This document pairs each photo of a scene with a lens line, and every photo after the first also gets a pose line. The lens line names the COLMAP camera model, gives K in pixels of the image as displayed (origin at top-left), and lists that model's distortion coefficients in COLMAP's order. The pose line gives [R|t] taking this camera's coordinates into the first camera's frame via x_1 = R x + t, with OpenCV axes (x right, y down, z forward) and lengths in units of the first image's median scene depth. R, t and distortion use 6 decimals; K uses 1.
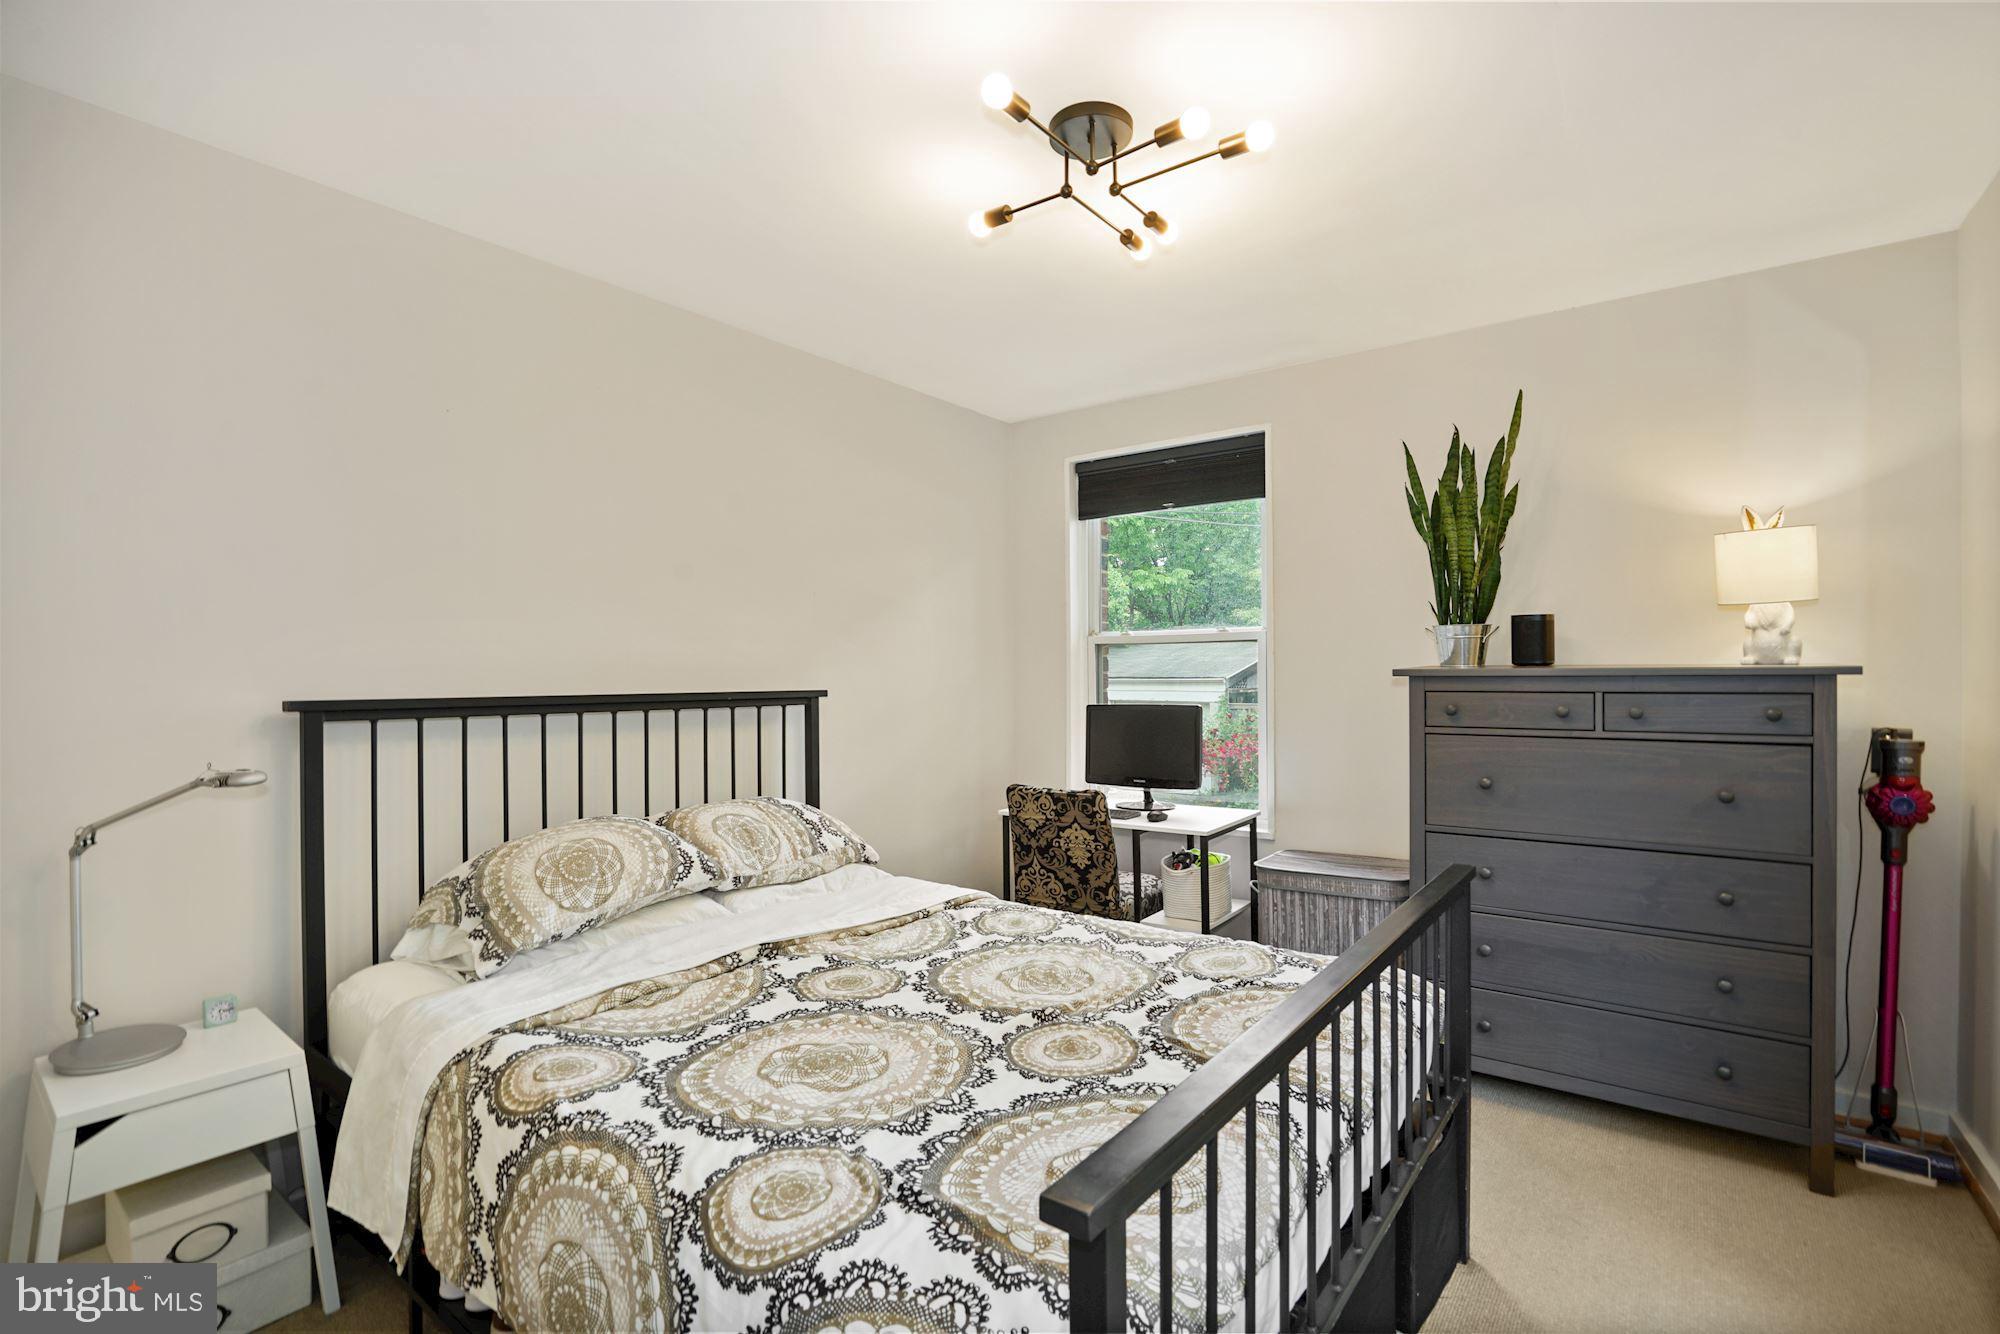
lens RADIAL K [[929.2, 0, 1015.3], [0, 929.2, 671.9], [0, 0, 1]] dist [-0.046870, 0.016001]
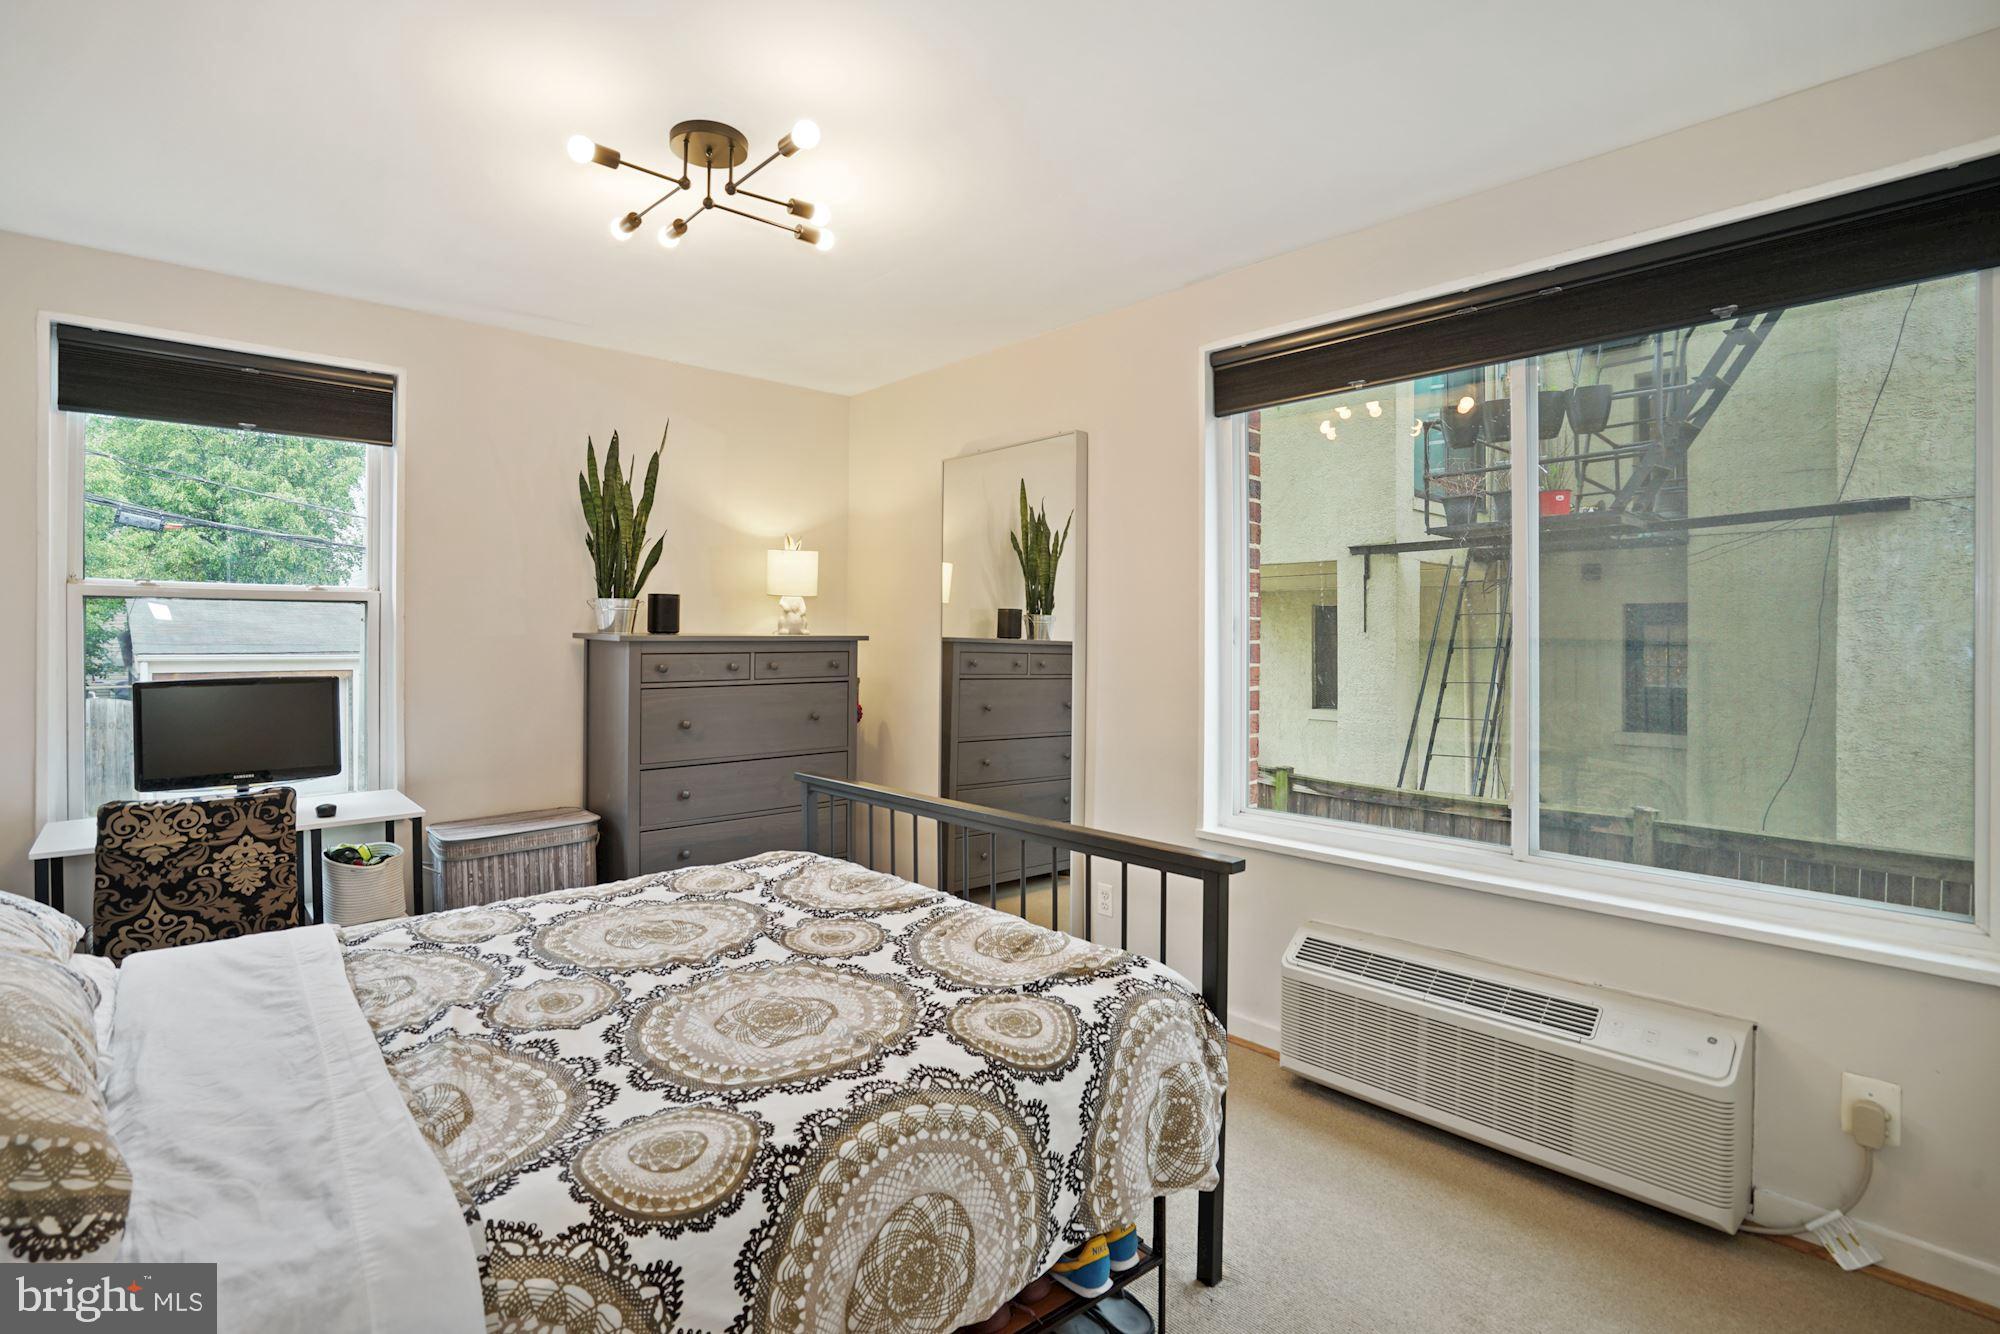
lens RADIAL K [[929.2, 0, 992.0], [0, 929.2, 634.5], [0, 0, 1]] dist [-0.046870, 0.016001]
pose [[0.182374, 0.009872, 0.983180, -0.709231], [-0.003021, 0.999951, -0.009480, 0.006272], [-0.983225, -0.001242, 0.182395, 0.350965]]
